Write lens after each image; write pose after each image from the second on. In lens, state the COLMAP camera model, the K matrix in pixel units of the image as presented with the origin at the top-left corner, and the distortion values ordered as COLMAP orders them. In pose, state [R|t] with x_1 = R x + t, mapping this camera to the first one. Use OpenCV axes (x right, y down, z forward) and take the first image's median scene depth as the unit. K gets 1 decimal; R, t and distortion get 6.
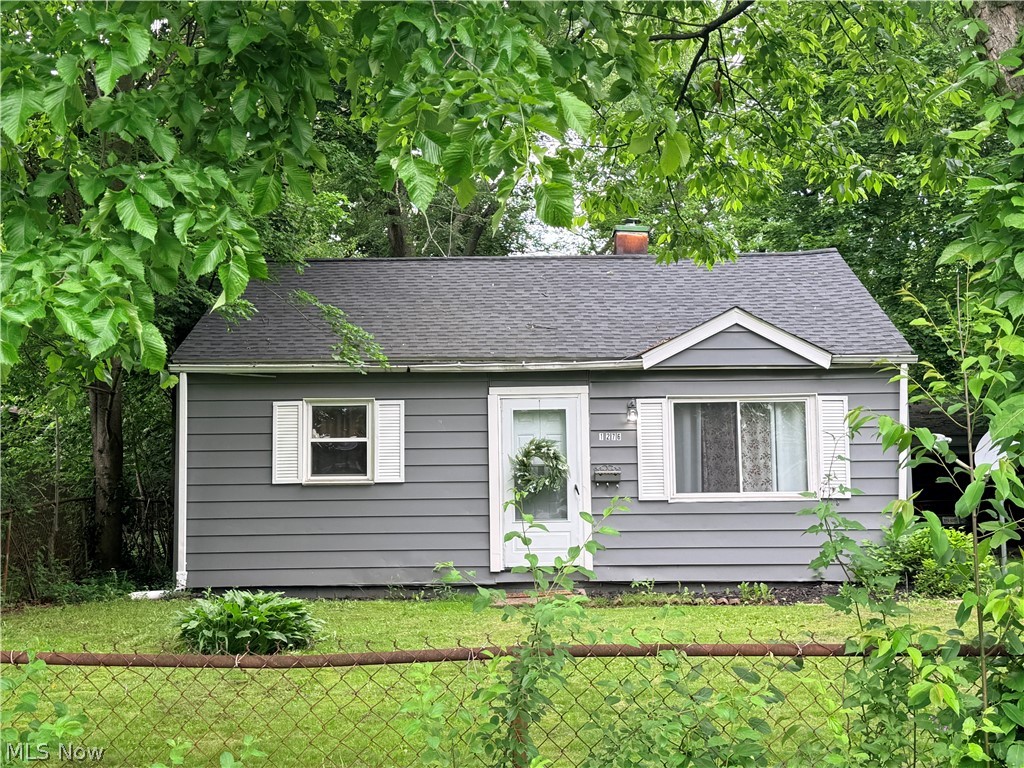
lens RADIAL K [[1318.2, 0, 521.9], [0, 1318.2, 388.1], [0, 0, 1]] dist [0.137747, 0.000000]
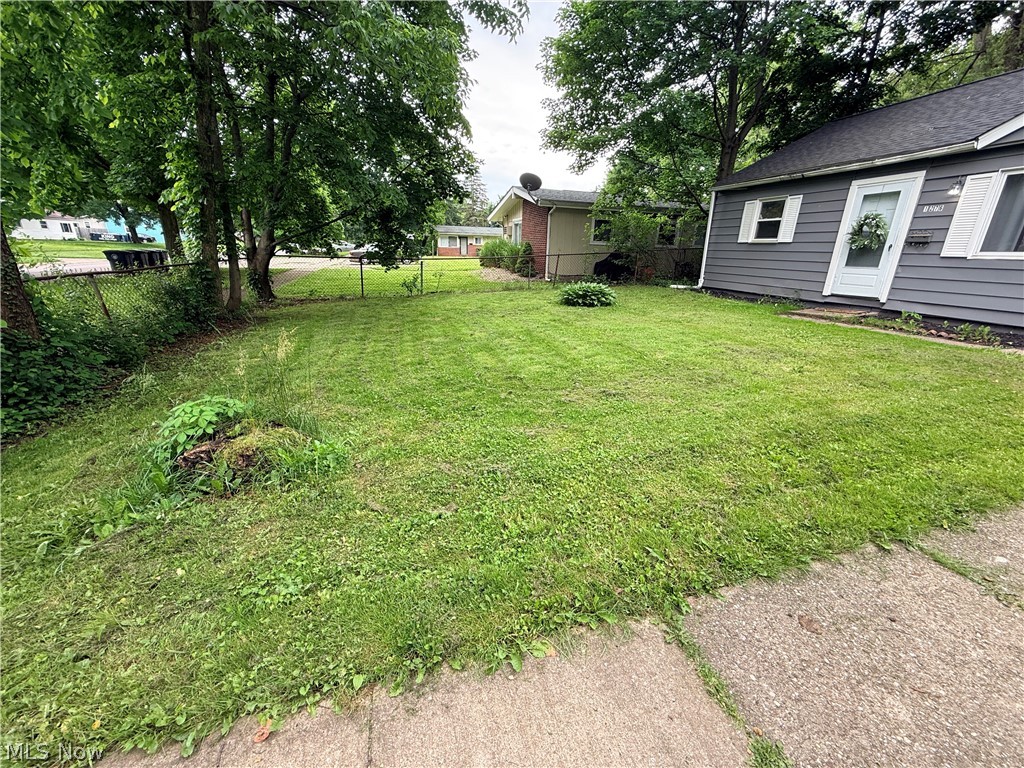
lens RADIAL K [[407.6, 0, 506.6], [0, 407.6, 387.4], [0, 0, 1]] dist [0.001205, -0.000209]
pose [[0.290058, 0.325296, -0.900027, 0.393095], [0.057360, 0.932858, 0.355648, 0.034124], [0.955289, -0.154784, 0.251924, 0.429647]]
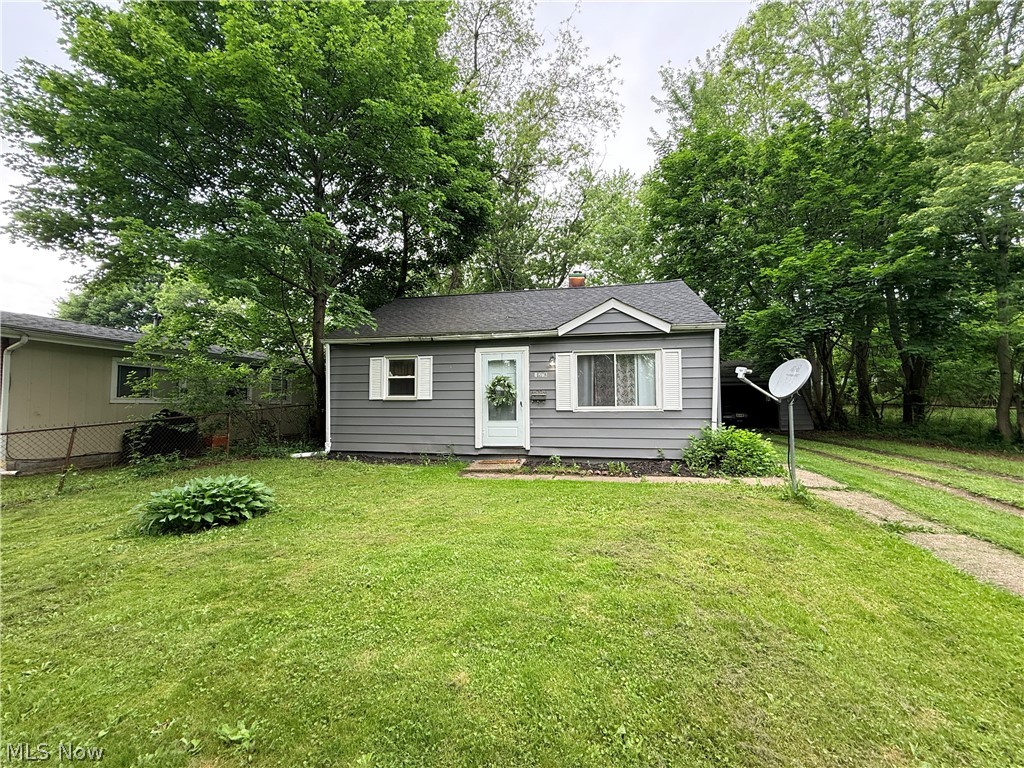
lens RADIAL K [[407.6, 0, 510.3], [0, 407.6, 384.7], [0, 0, 1]] dist [0.001205, -0.000209]
pose [[0.980853, -0.000945, -0.194749, 0.134948], [0.009569, 0.999014, 0.043349, 0.026452], [0.194516, -0.044383, 0.979895, 0.456099]]
